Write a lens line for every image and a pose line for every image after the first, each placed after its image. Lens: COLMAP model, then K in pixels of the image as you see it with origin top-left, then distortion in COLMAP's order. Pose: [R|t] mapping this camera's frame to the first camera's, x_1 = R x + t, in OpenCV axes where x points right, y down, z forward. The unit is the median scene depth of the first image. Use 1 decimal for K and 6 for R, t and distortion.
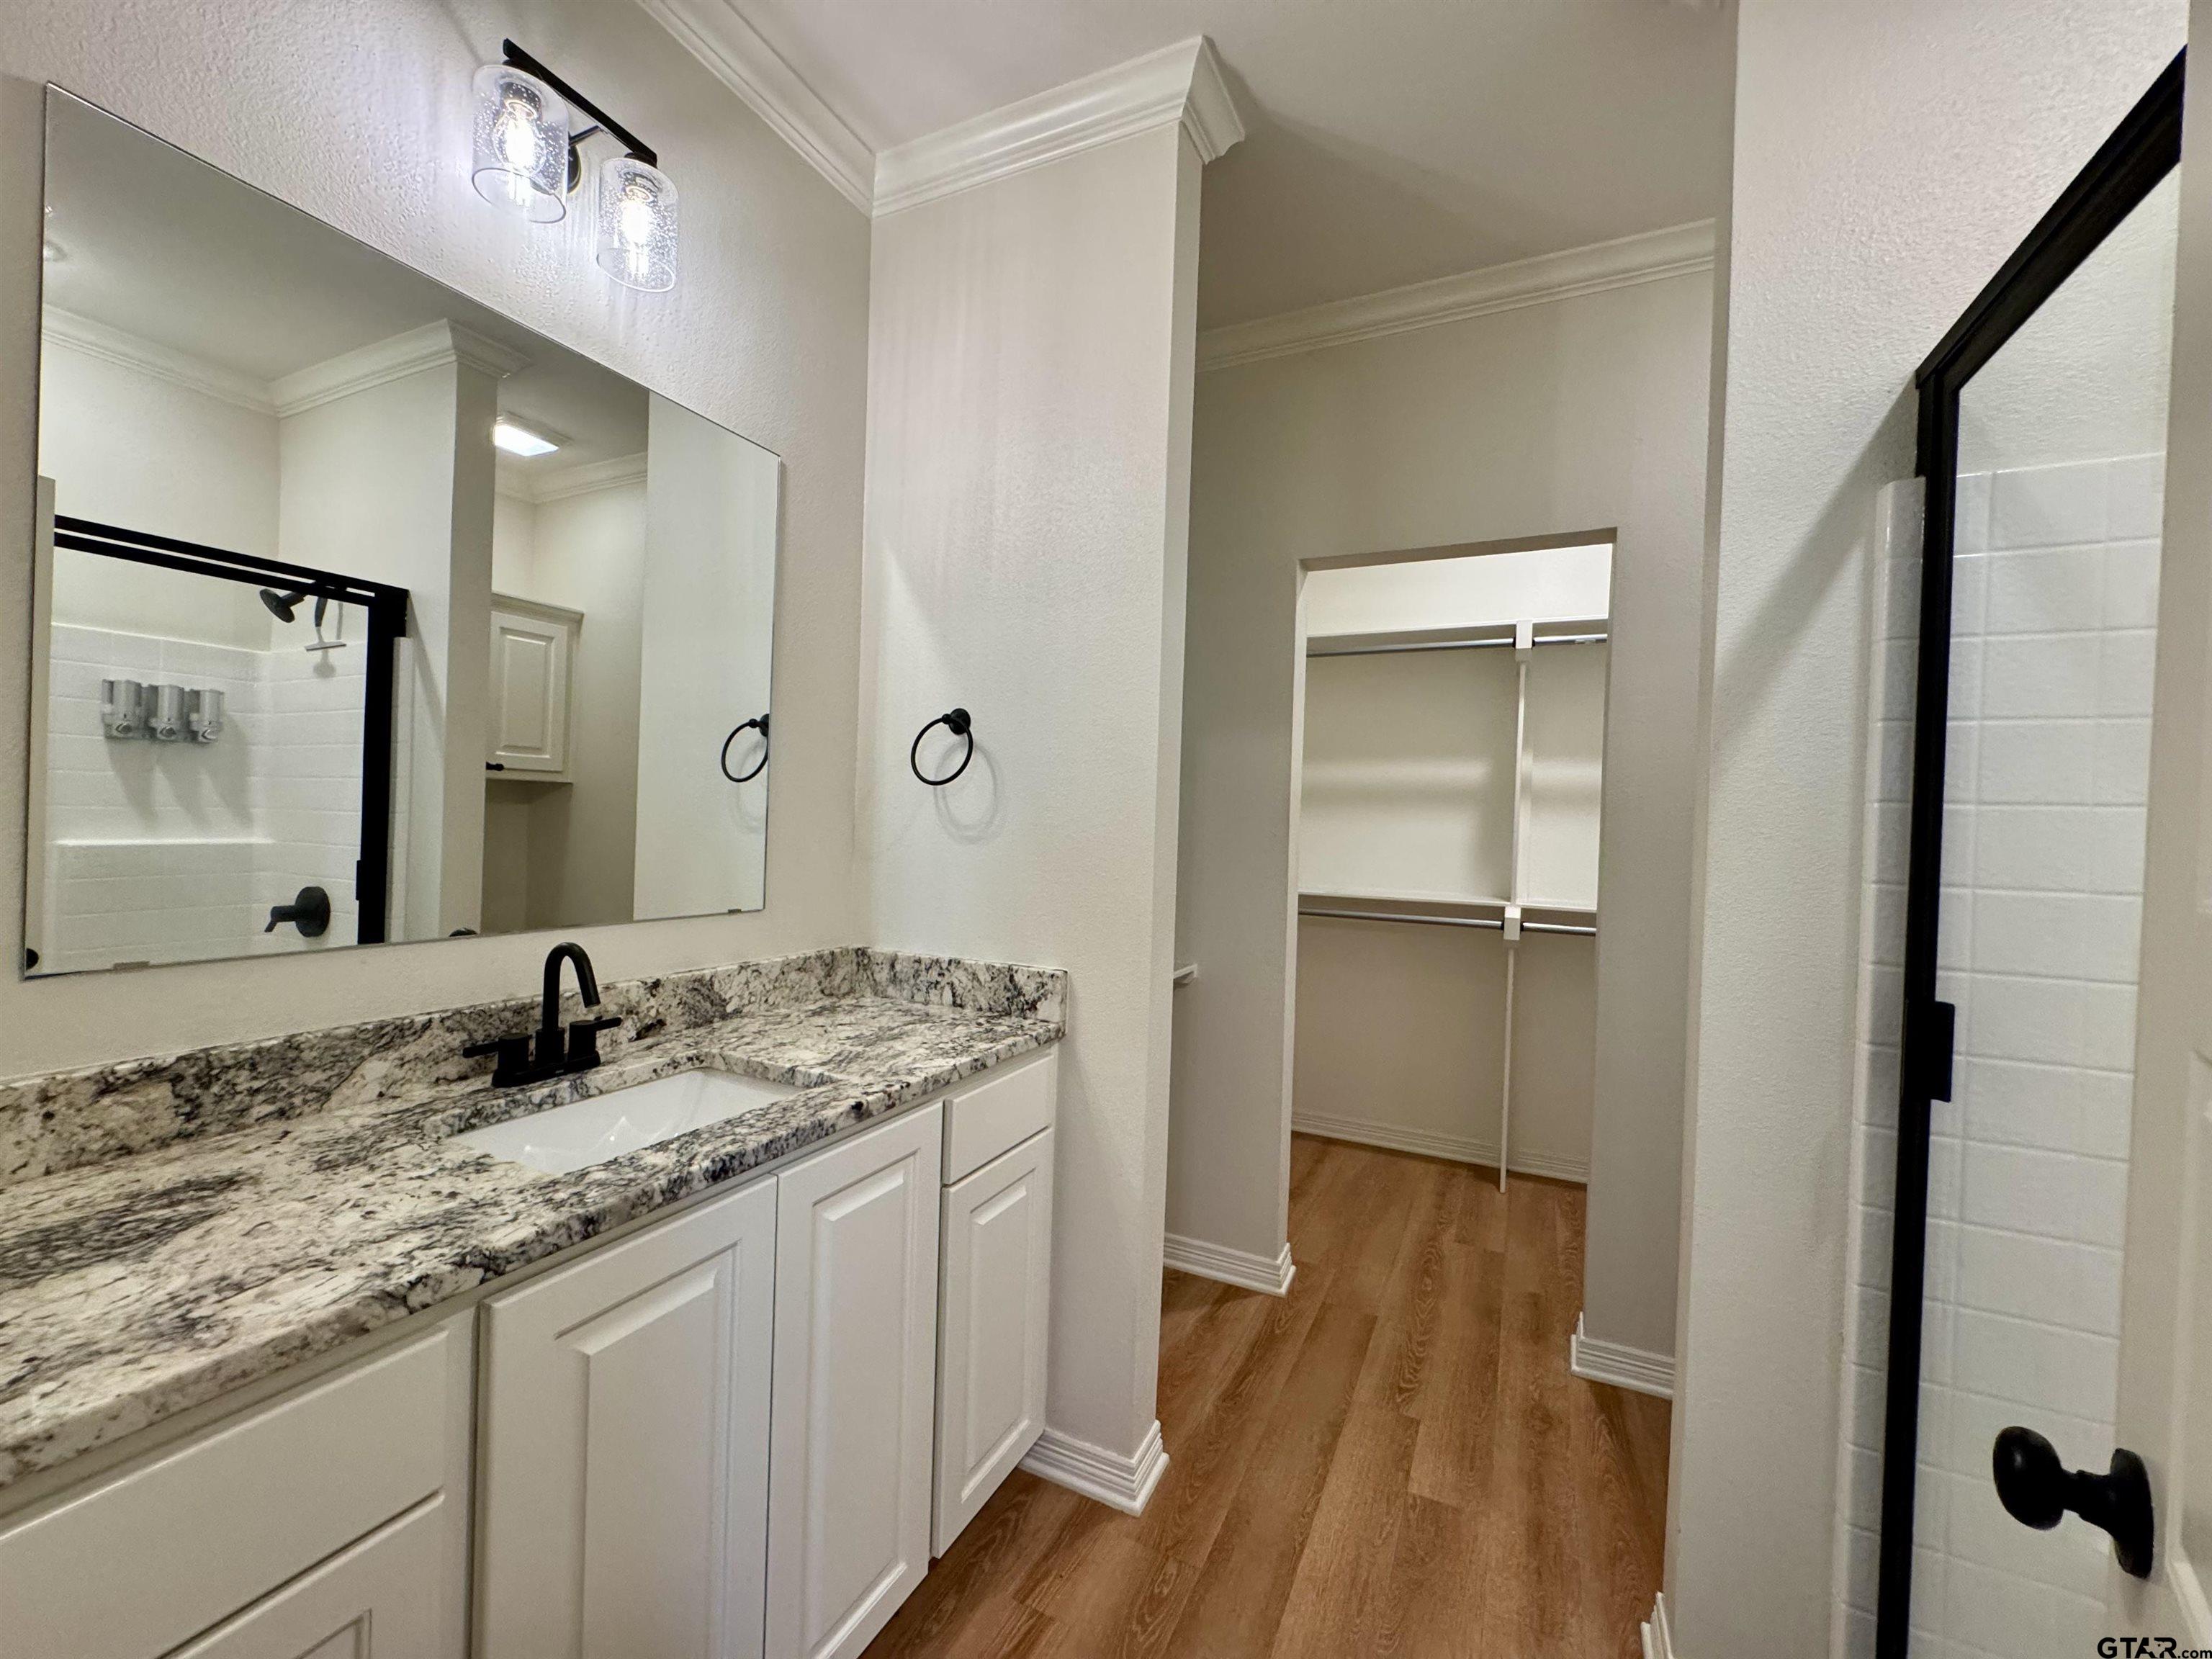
lens RADIAL K [[883.4, 0, 1104.2], [0, 883.4, 832.7], [0, 0, 1]] dist [-0.001381, -0.000203]
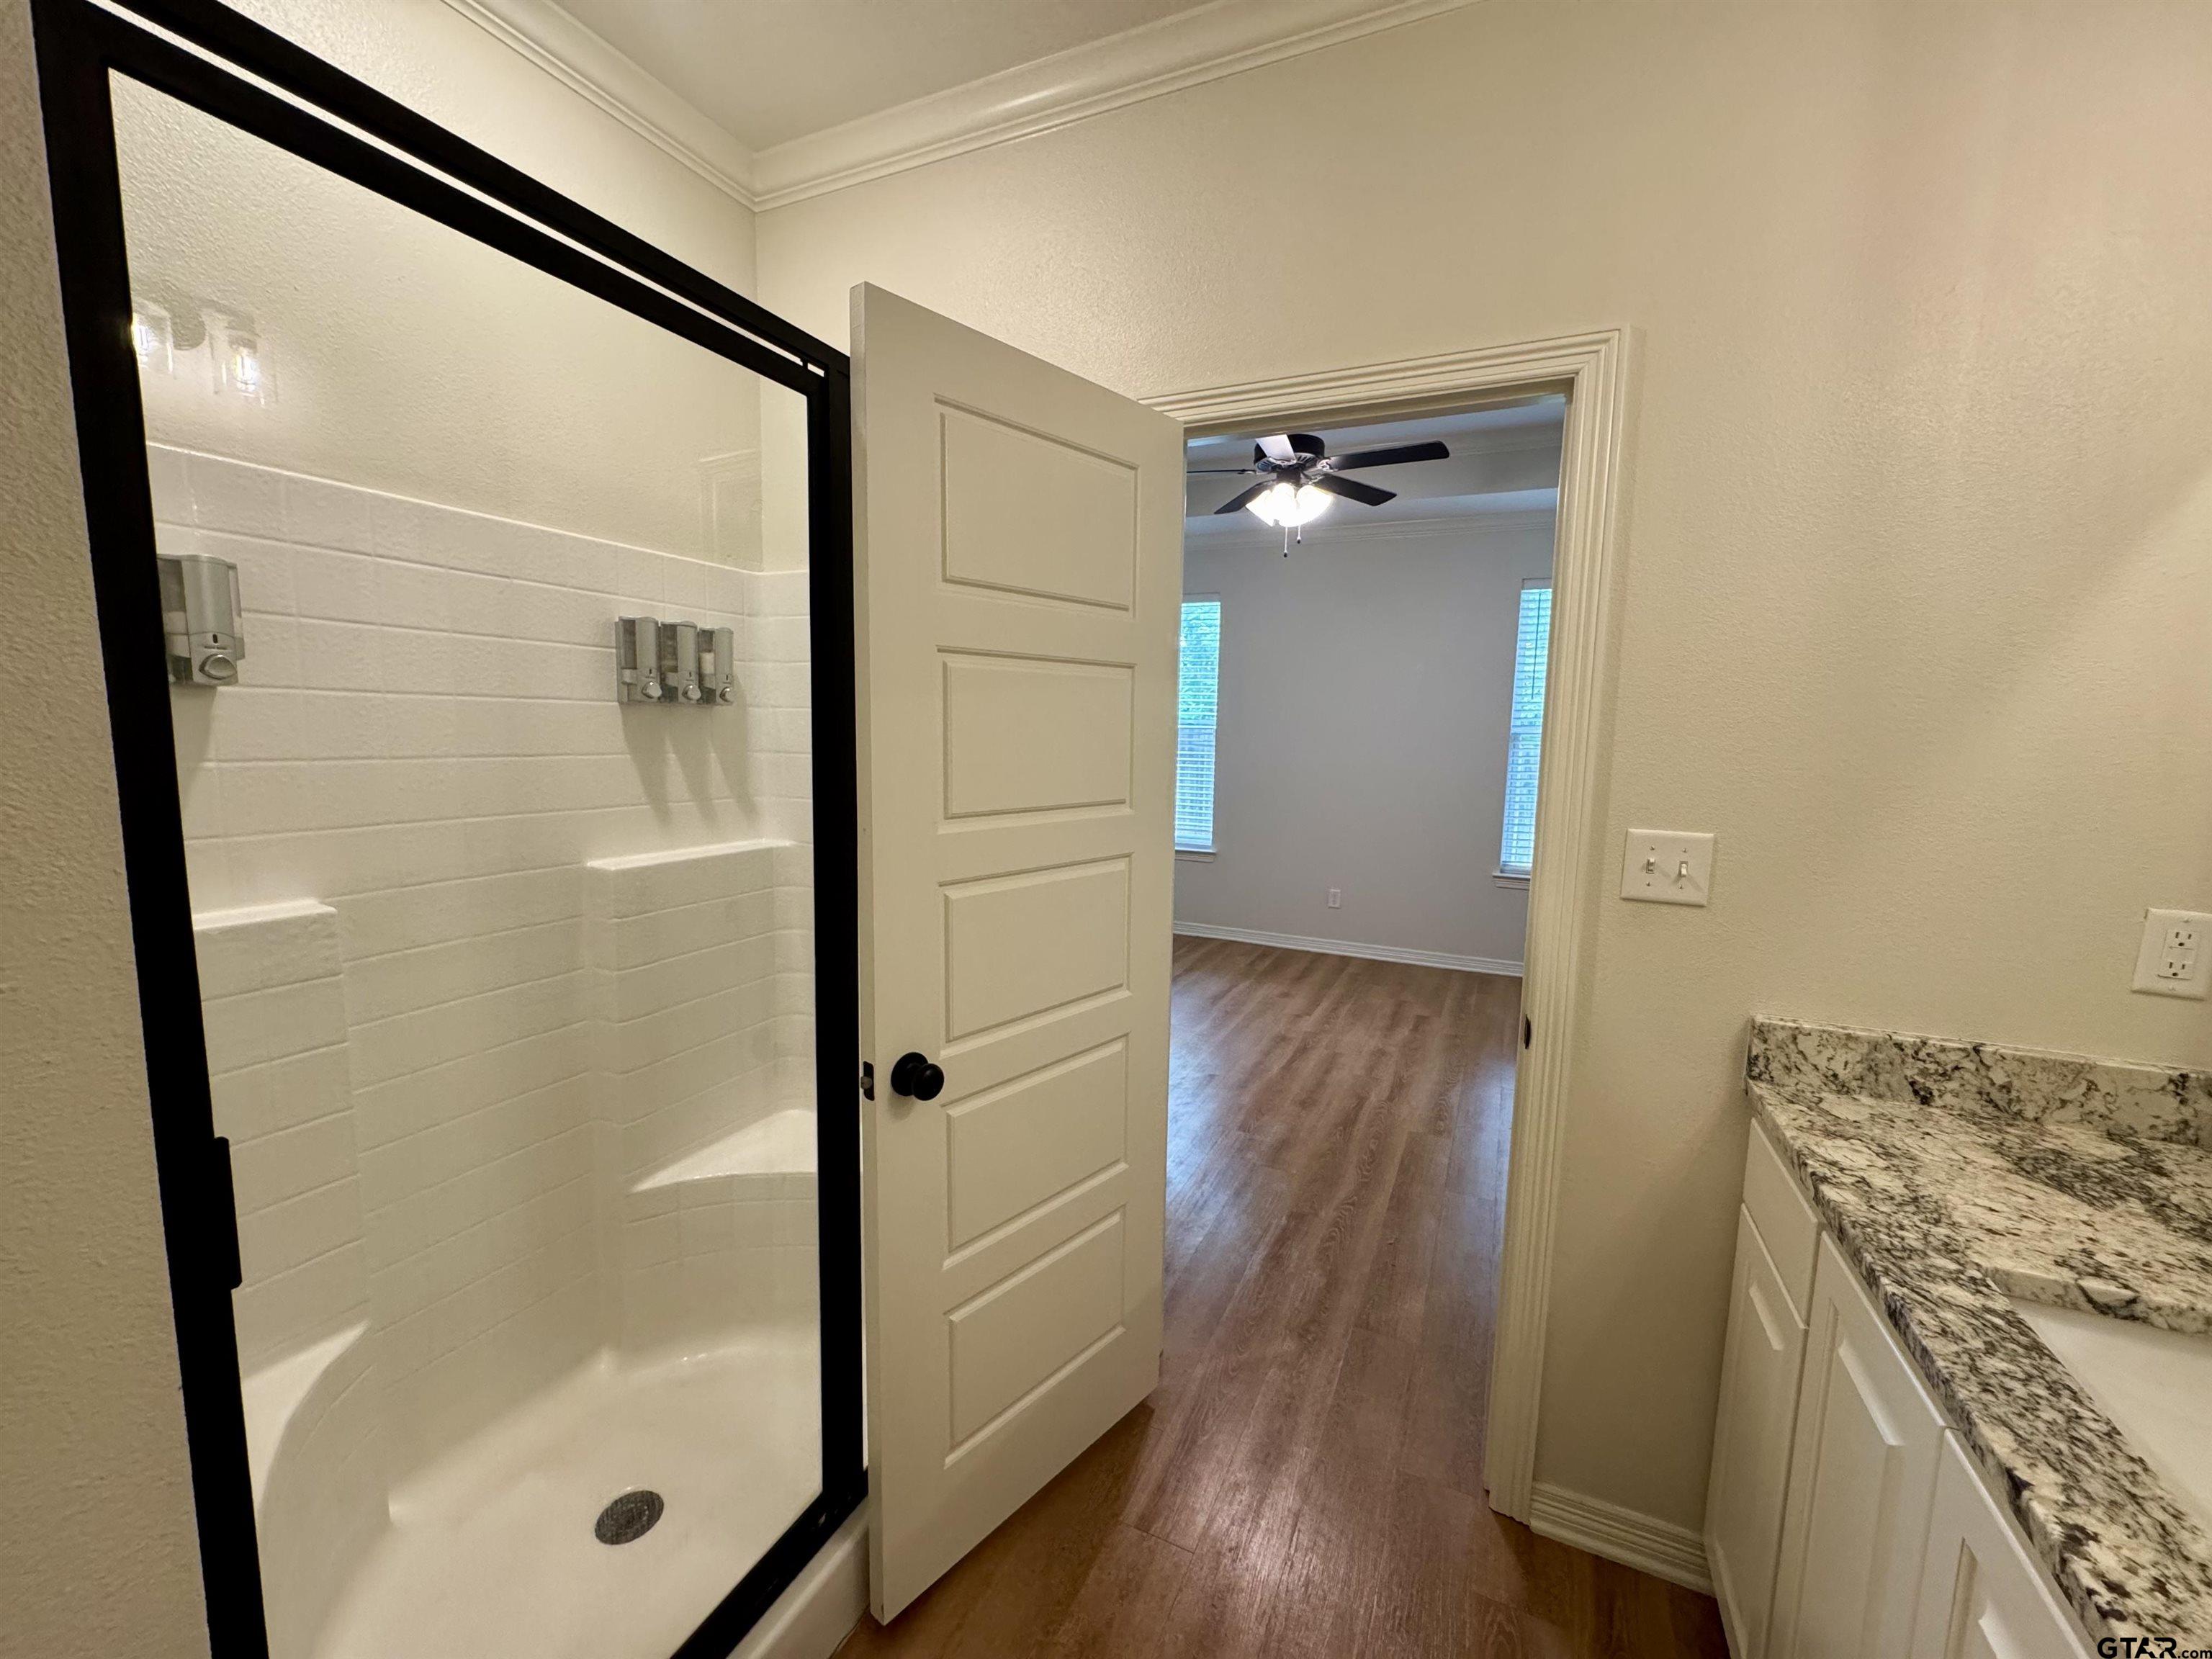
lens RADIAL K [[881.3, 0, 1106.0], [0, 881.3, 829.5], [0, 0, 1]] dist [-0.000211, 0.000225]
pose [[-0.998676, -0.048464, -0.017258, 0.424097], [-0.050271, 0.990584, 0.127341, -0.178111], [0.010924, 0.128040, -0.991709, 2.029327]]
